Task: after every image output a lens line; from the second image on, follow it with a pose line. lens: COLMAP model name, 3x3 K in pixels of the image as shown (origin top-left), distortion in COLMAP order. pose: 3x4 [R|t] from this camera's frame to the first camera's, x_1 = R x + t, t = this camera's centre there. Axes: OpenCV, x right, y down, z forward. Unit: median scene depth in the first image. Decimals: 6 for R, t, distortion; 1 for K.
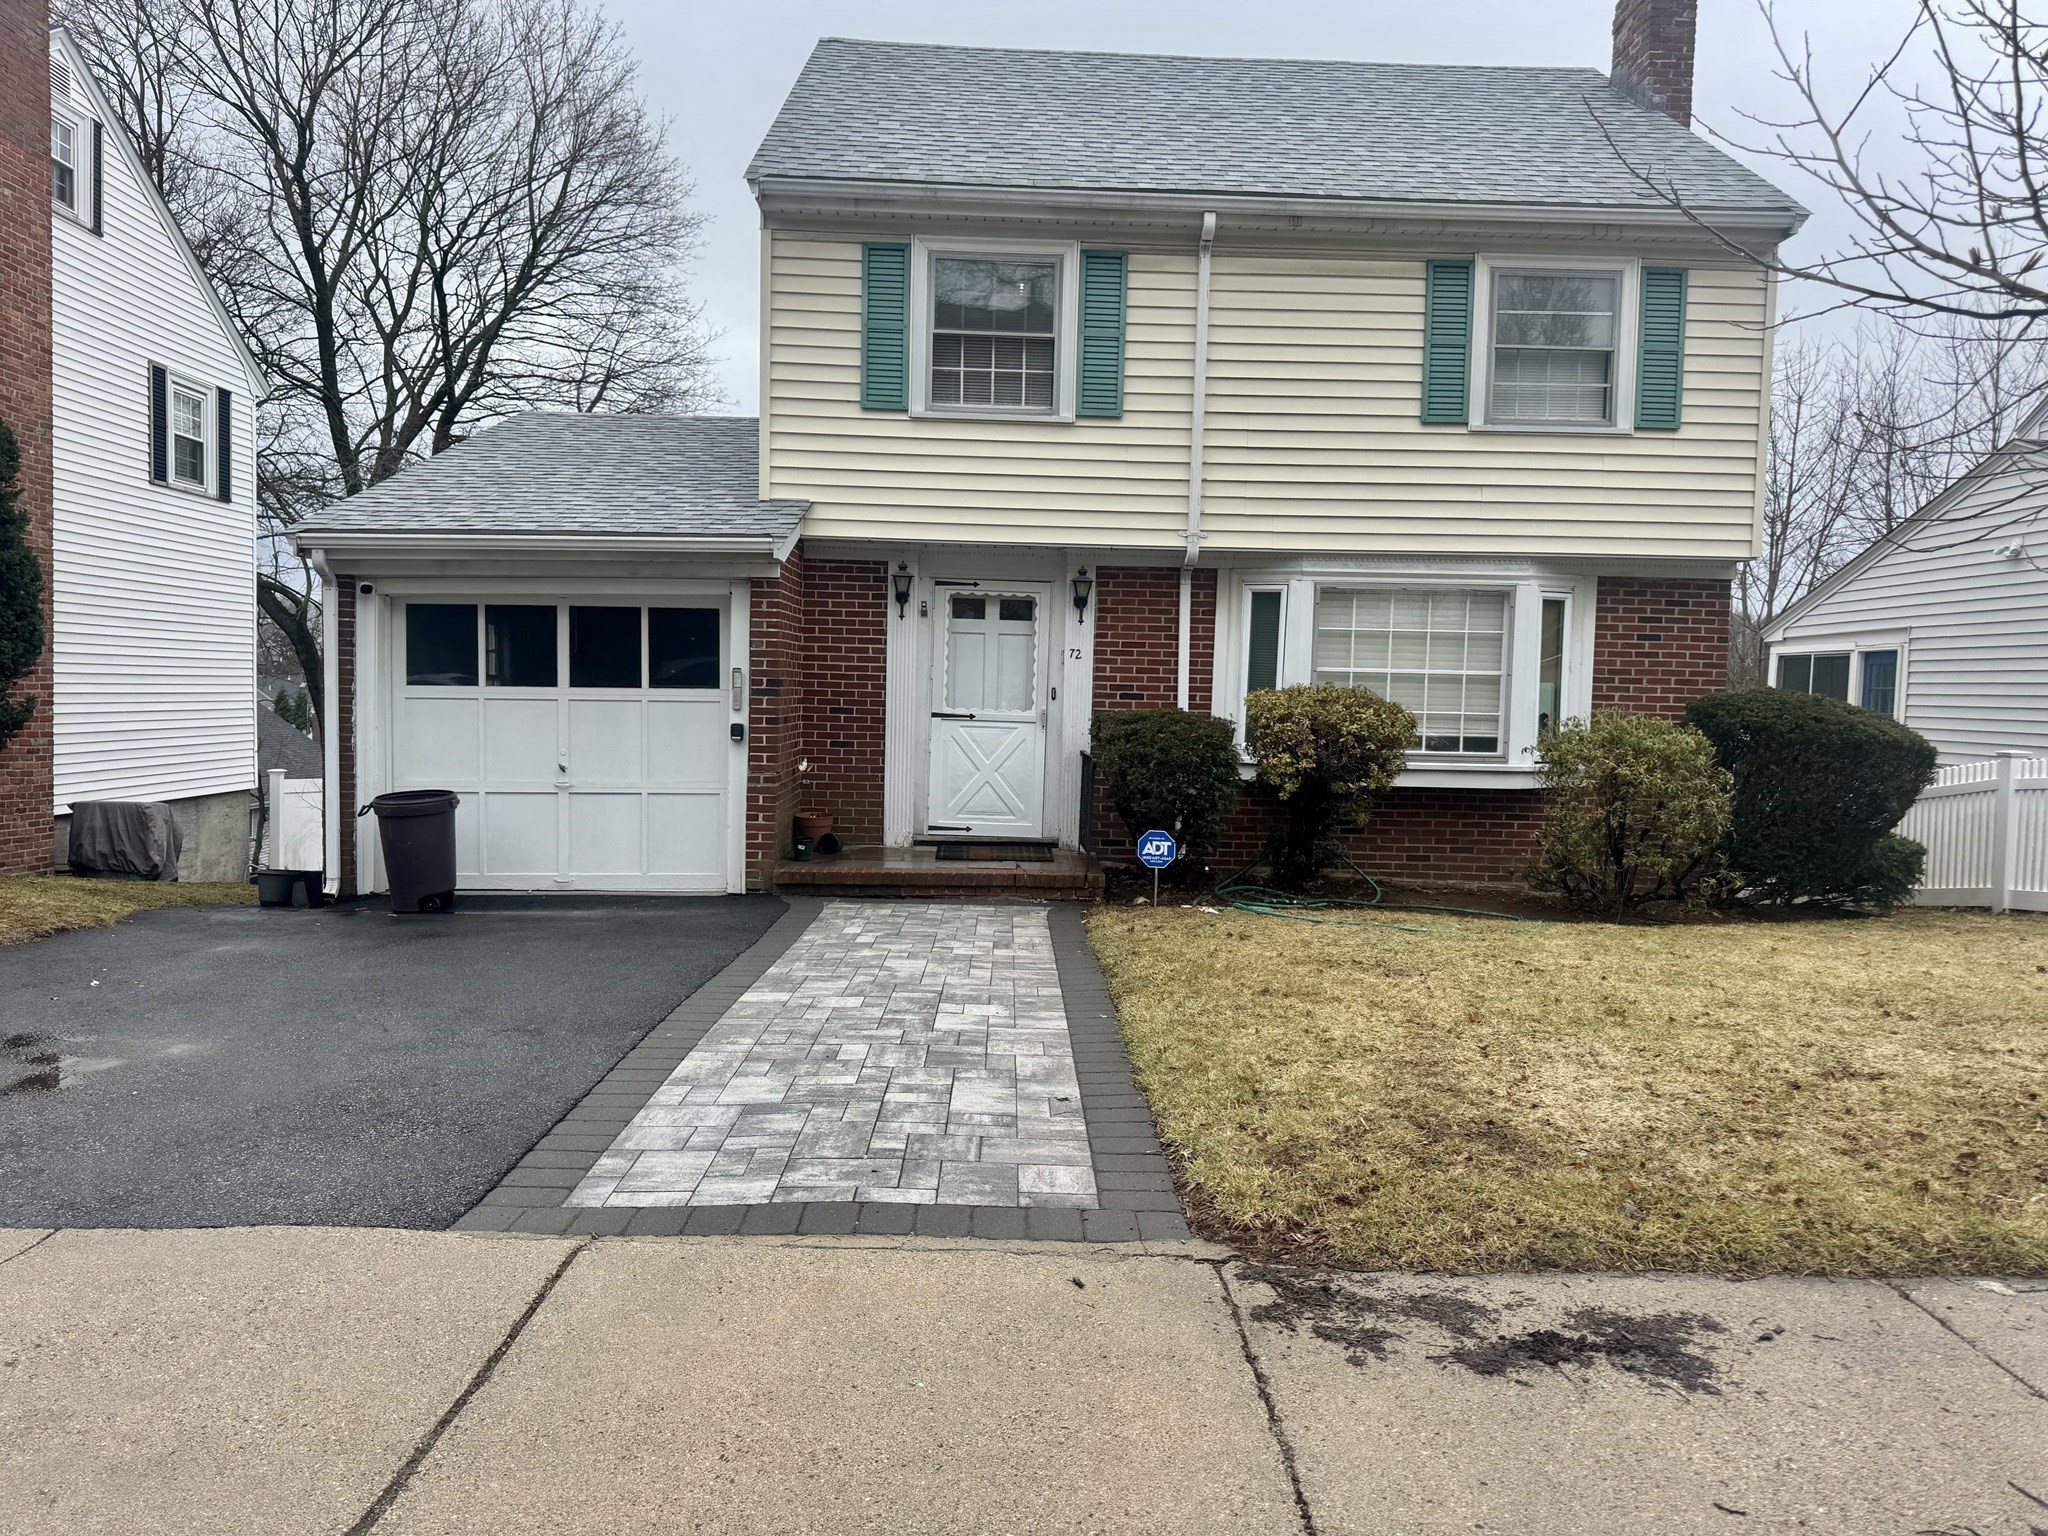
lens RADIAL K [[1454.8, 0, 1006.3], [0, 1454.8, 788.9], [0, 0, 1]] dist [0.056618, -0.062517]
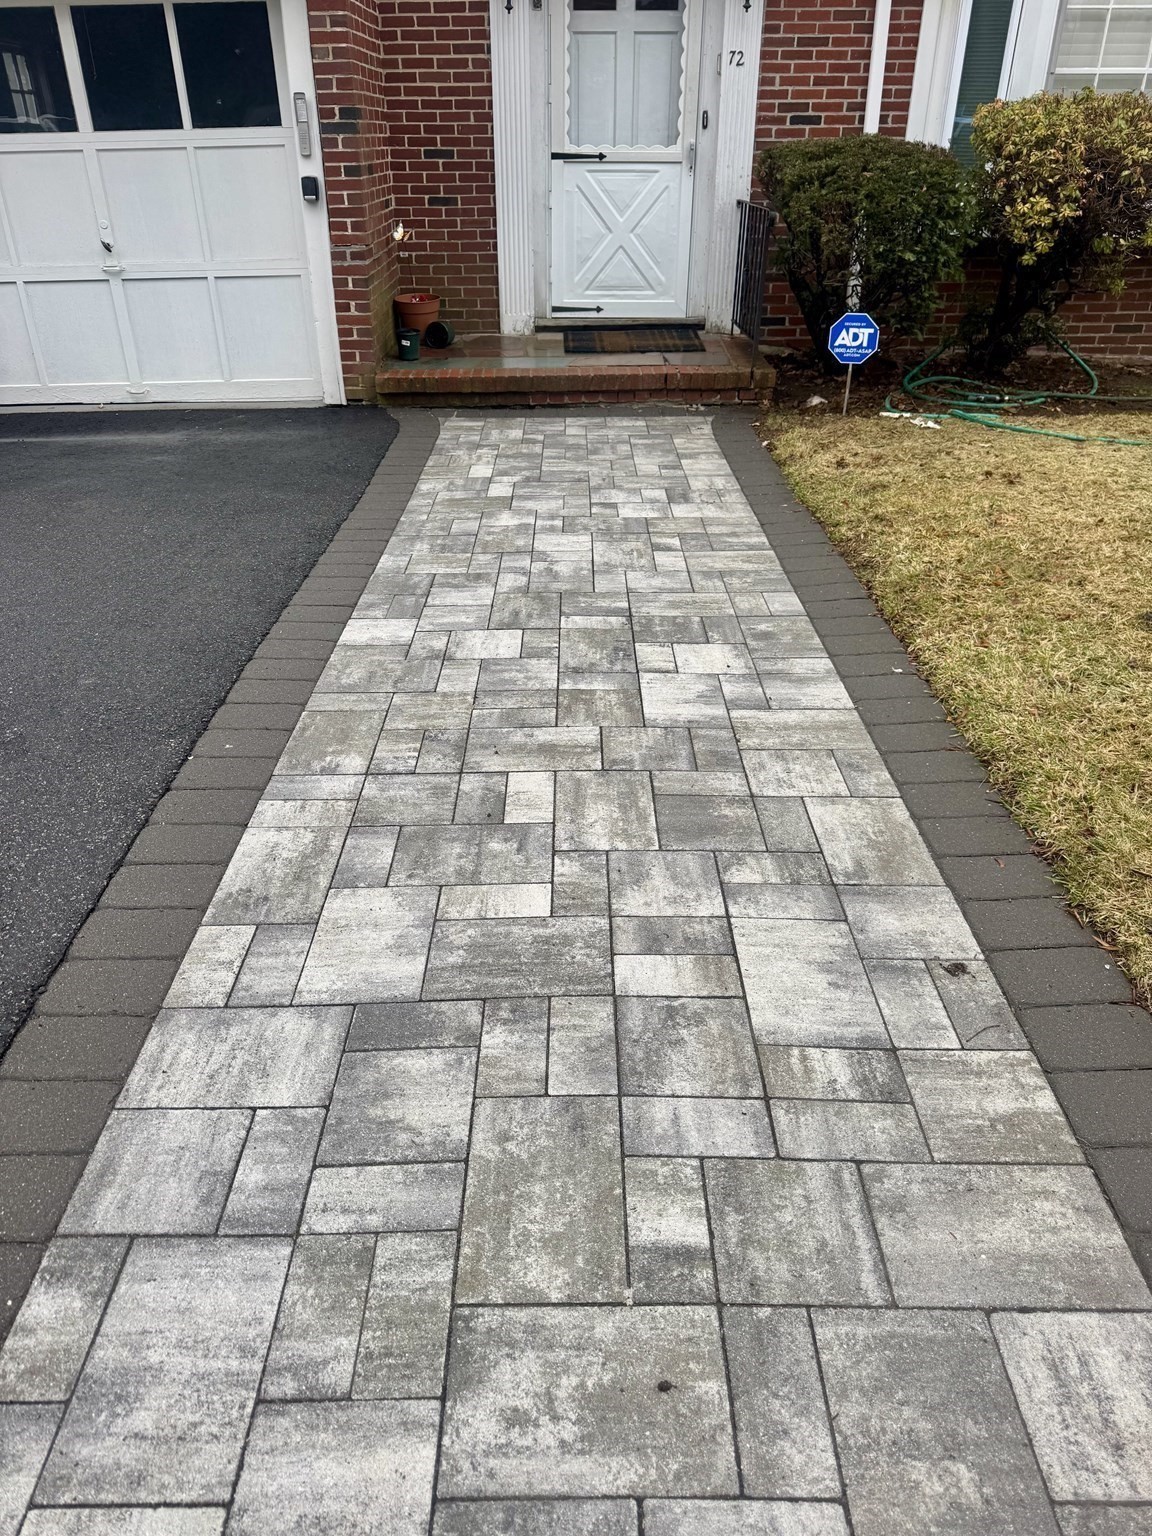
lens RADIAL K [[1091.1, 0, 565.6], [0, 1091.1, 778.7], [0, 0, 1]] dist [0.056618, -0.062517]
pose [[0.999539, -0.024603, -0.017816, -0.049526], [0.029947, 0.896438, 0.442156, -0.014529], [0.005093, -0.442486, 0.896761, 0.363033]]
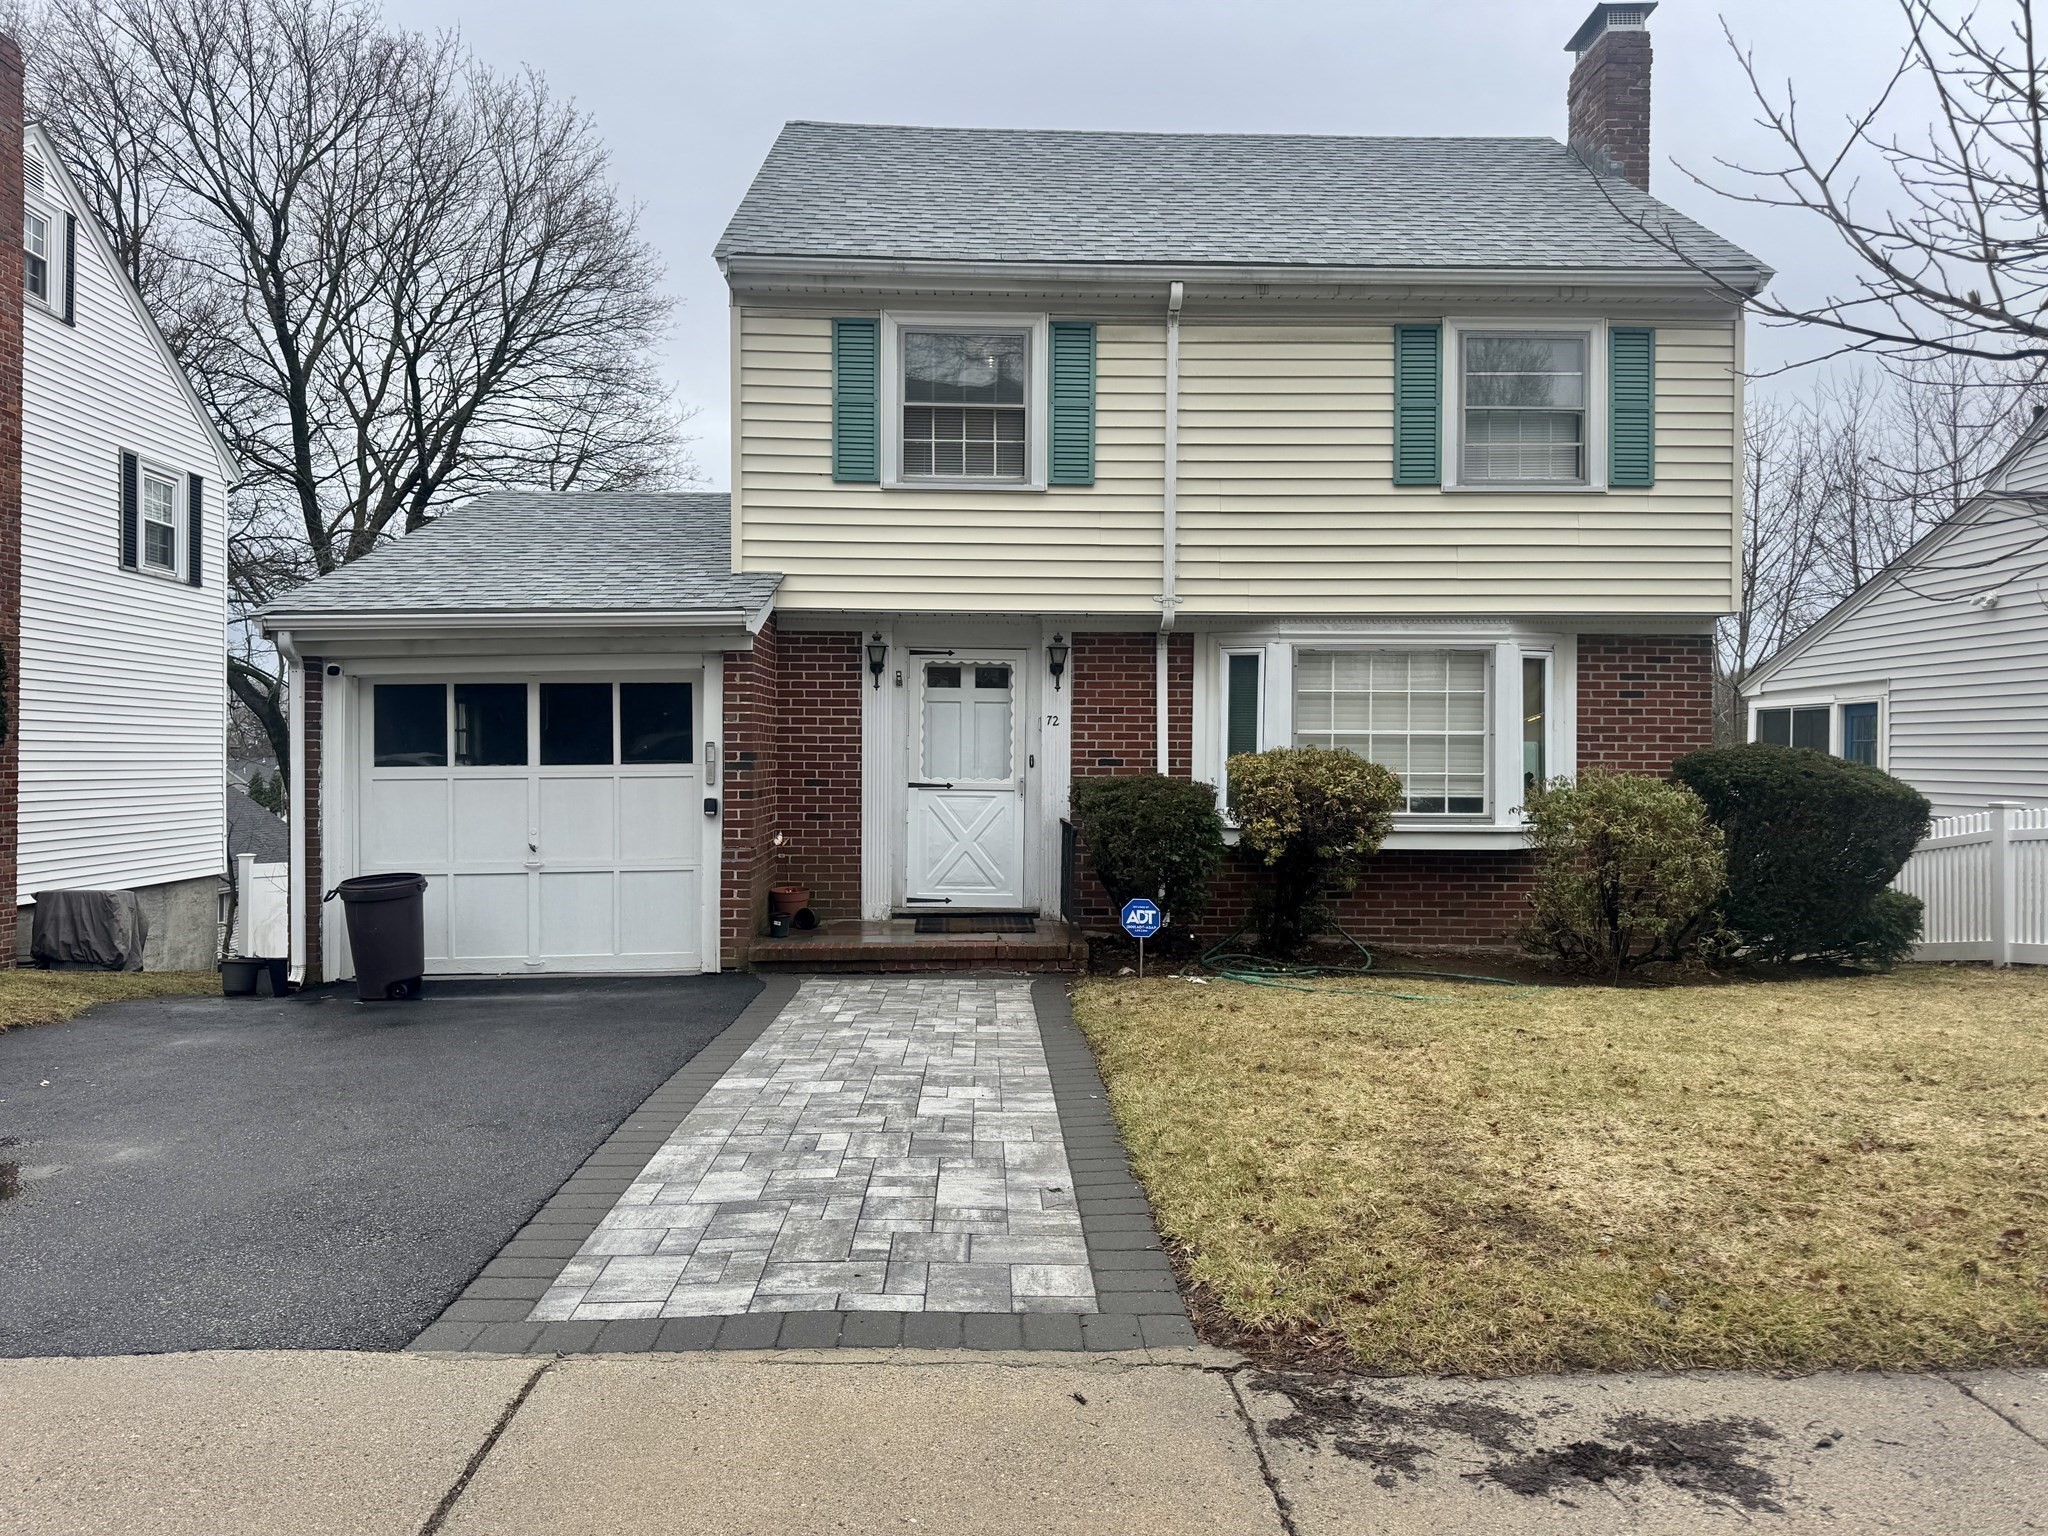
lens RADIAL K [[1454.8, 0, 987.2], [0, 1454.8, 765.9], [0, 0, 1]] dist [0.056618, -0.062517]
pose [[0.999799, -0.019568, 0.004316, -0.002218], [0.019798, 0.997884, -0.061925, -0.002346], [-0.003095, 0.061998, 0.998071, 0.018539]]
